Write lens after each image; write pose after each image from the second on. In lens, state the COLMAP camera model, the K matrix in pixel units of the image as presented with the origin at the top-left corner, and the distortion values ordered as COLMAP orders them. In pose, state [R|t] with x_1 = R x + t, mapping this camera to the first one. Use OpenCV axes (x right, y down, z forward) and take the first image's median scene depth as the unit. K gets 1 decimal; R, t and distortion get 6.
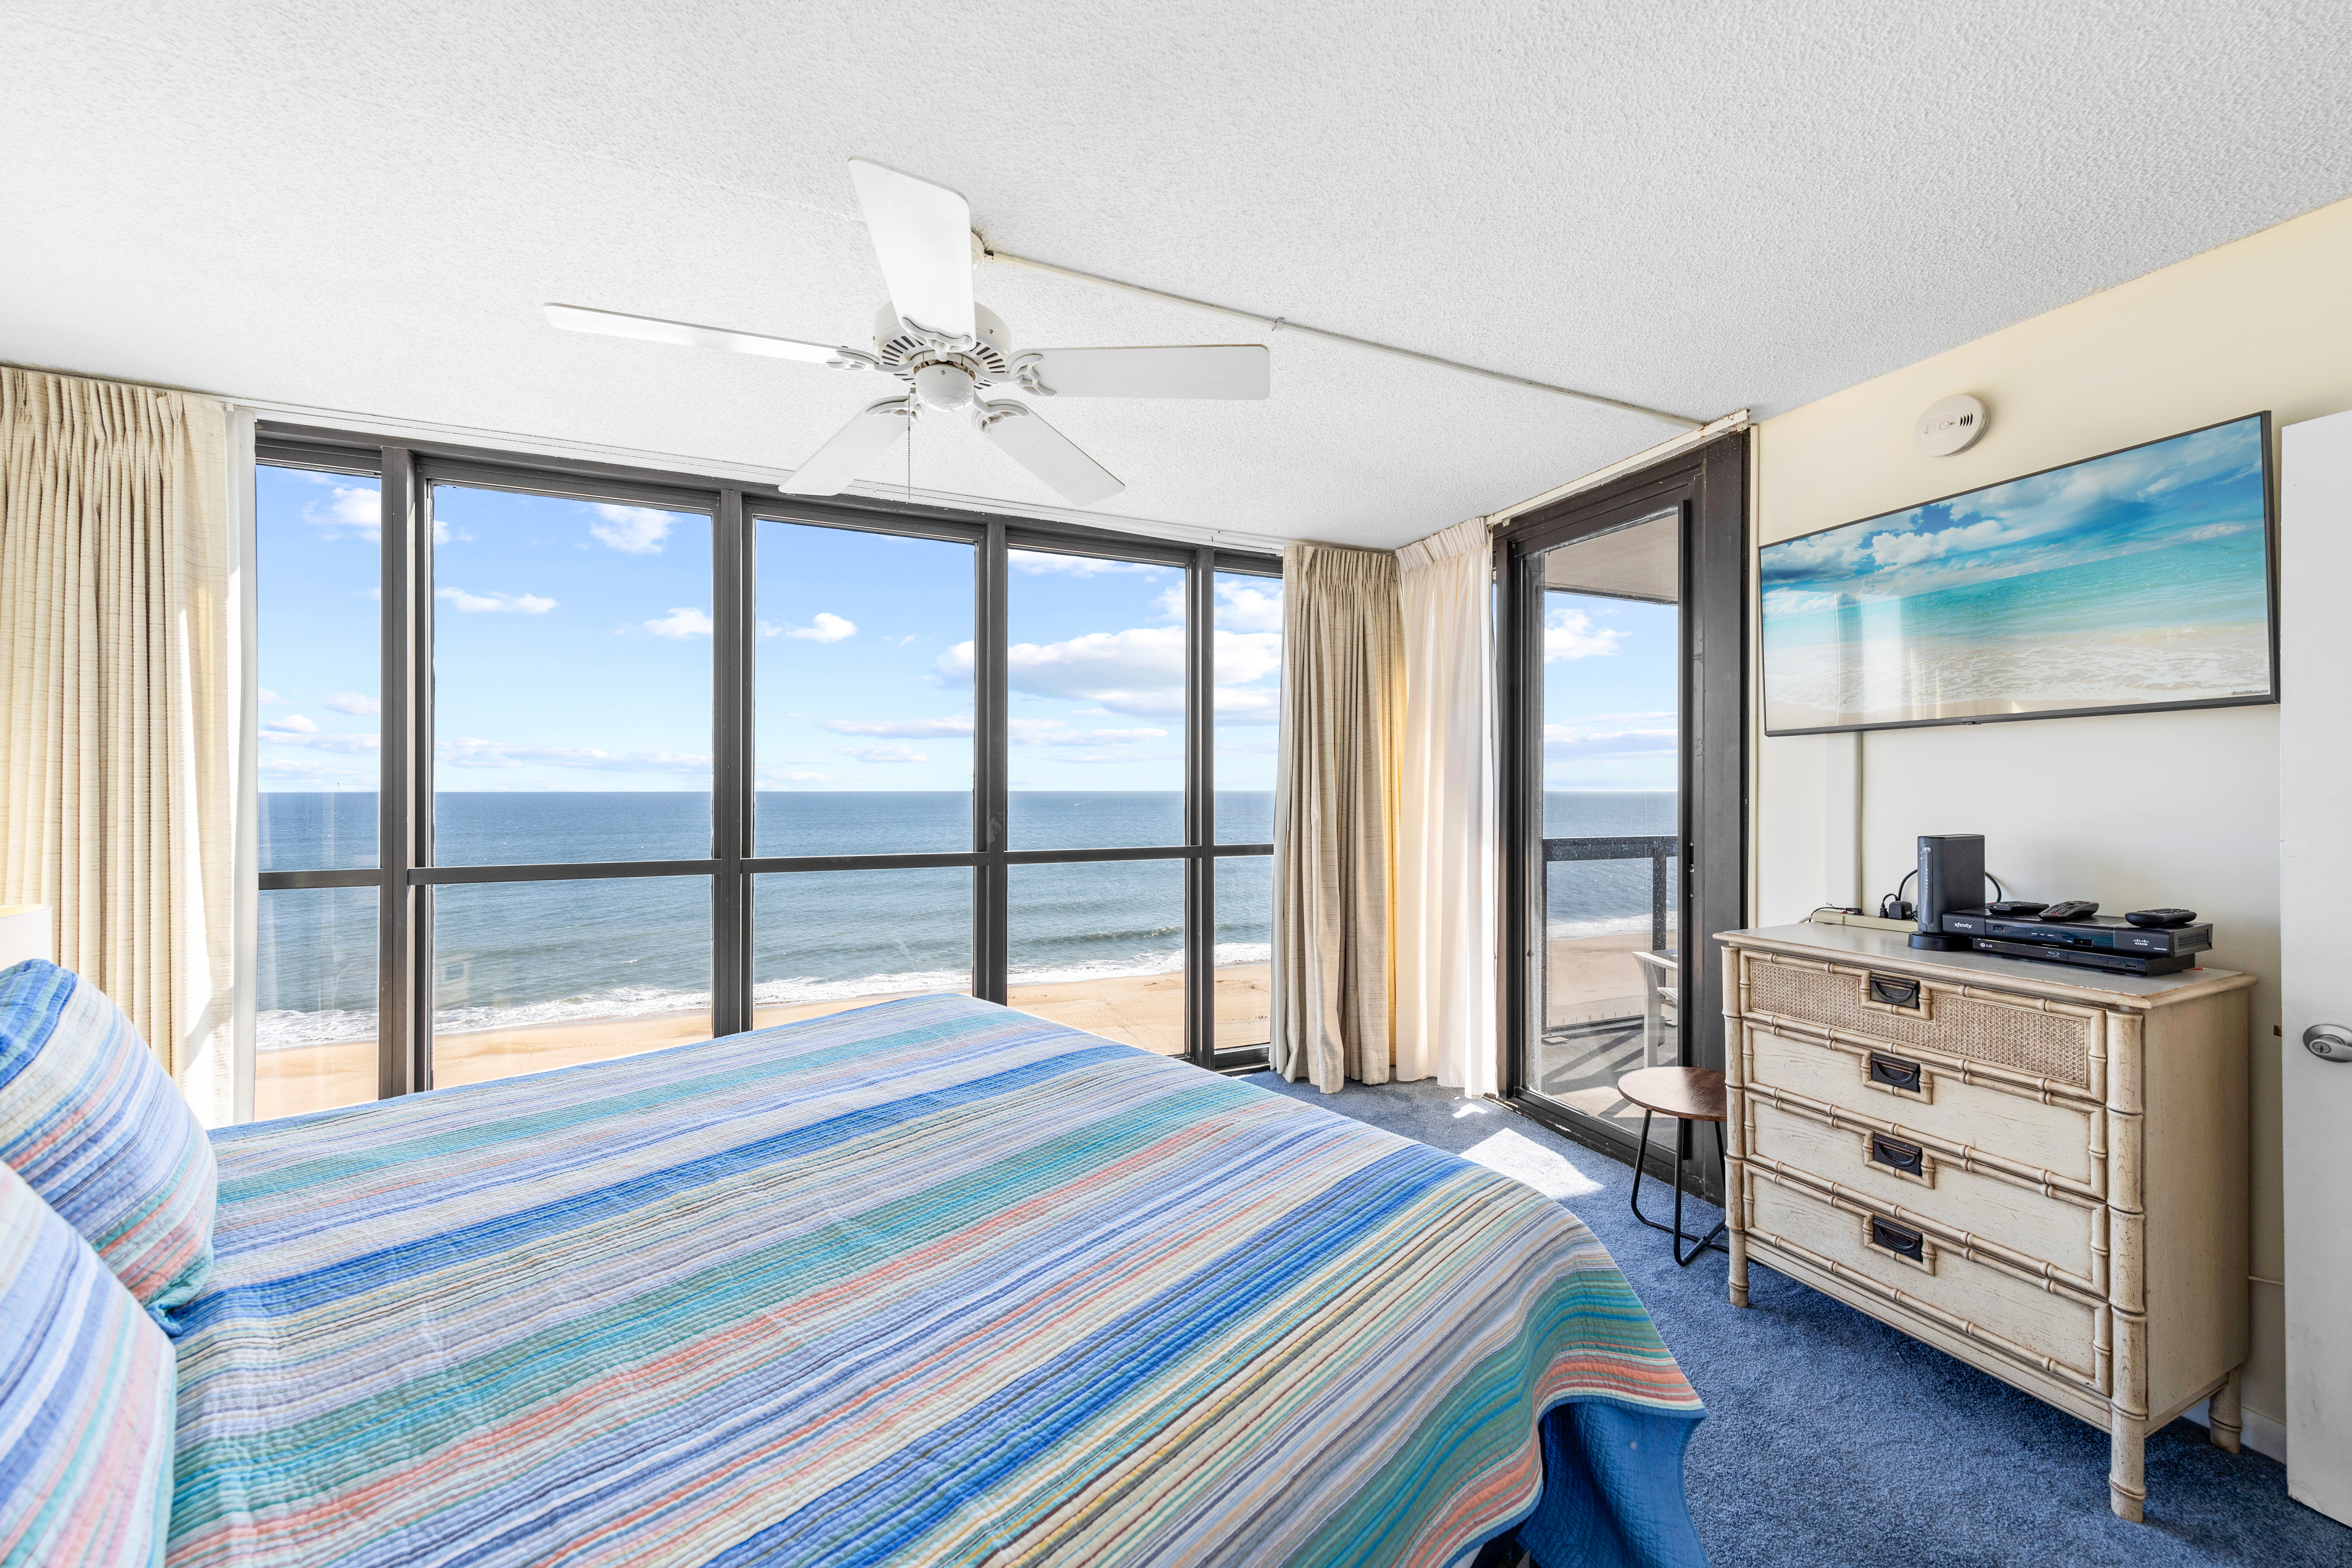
lens RADIAL K [[871.1, 0, 1179.1], [0, 871.1, 789.5], [0, 0, 1]] dist [0.005237, -0.000221]
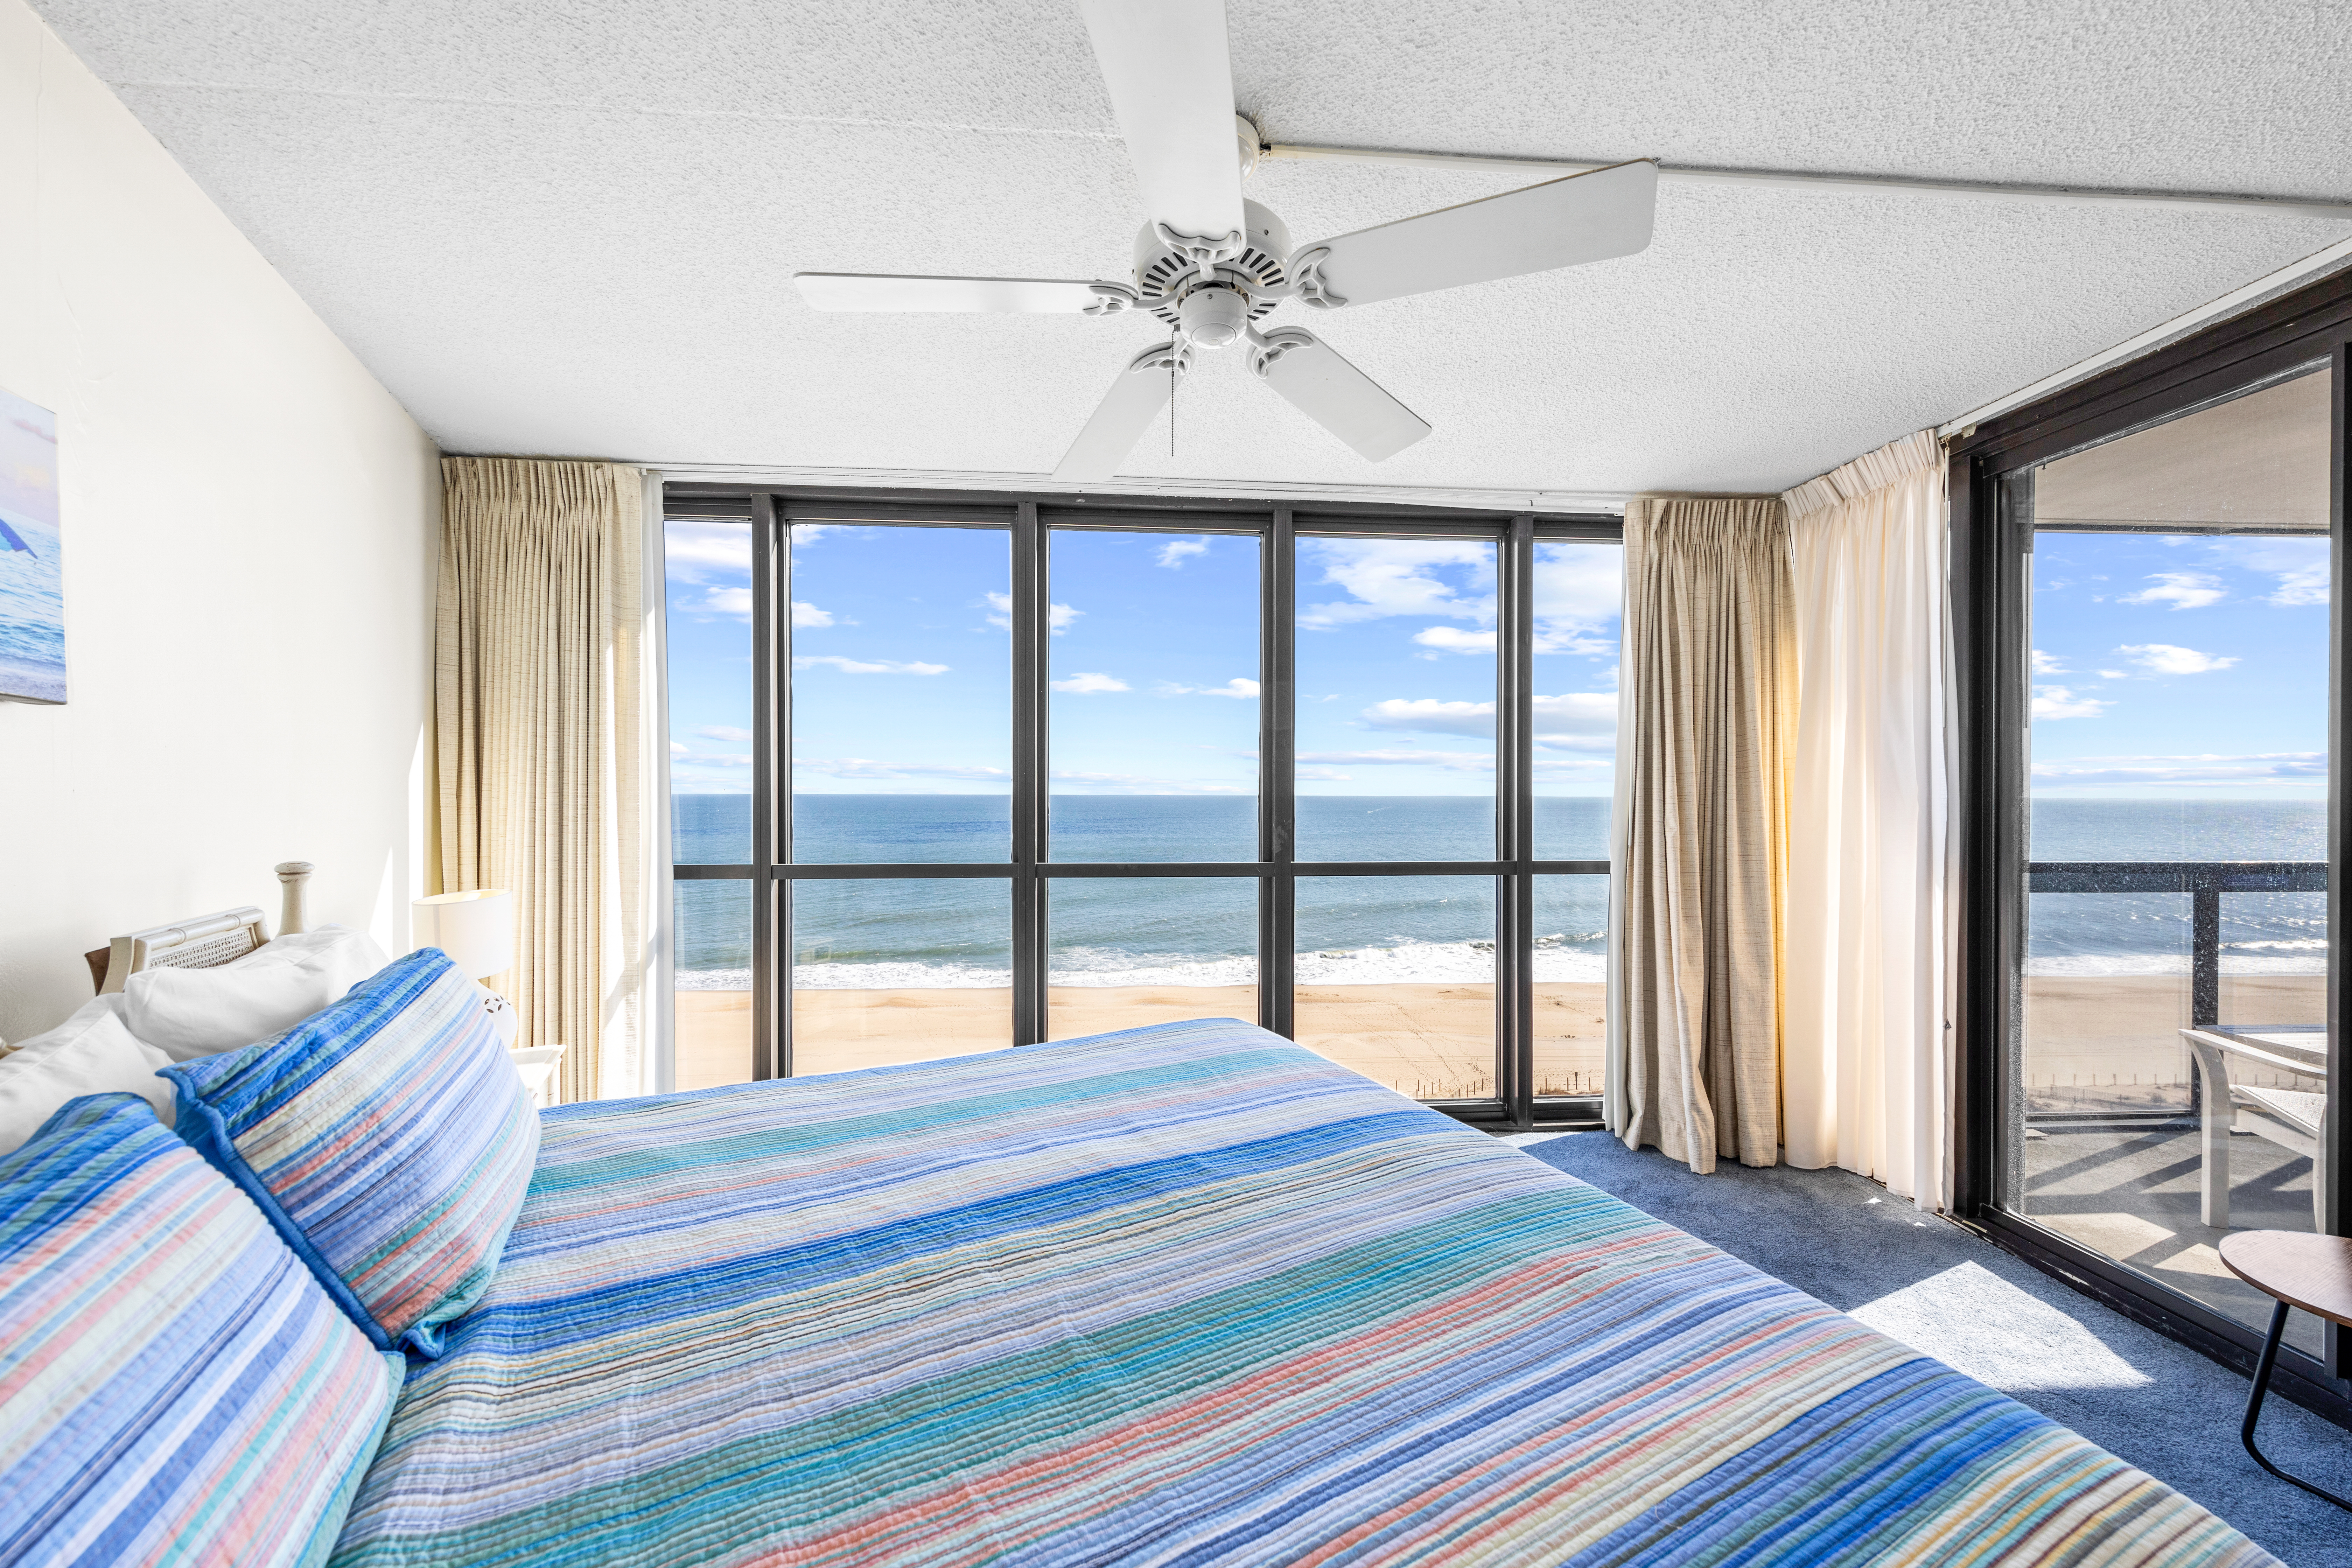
lens RADIAL K [[871.1, 0, 1179.1], [0, 871.1, 789.5], [0, 0, 1]] dist [0.005237, -0.000221]
pose [[0.945410, -0.000455, -0.325884, -0.019664], [-0.001459, 0.999983, -0.005629, -0.002103], [0.325881, 0.005798, 0.945393, 0.148093]]
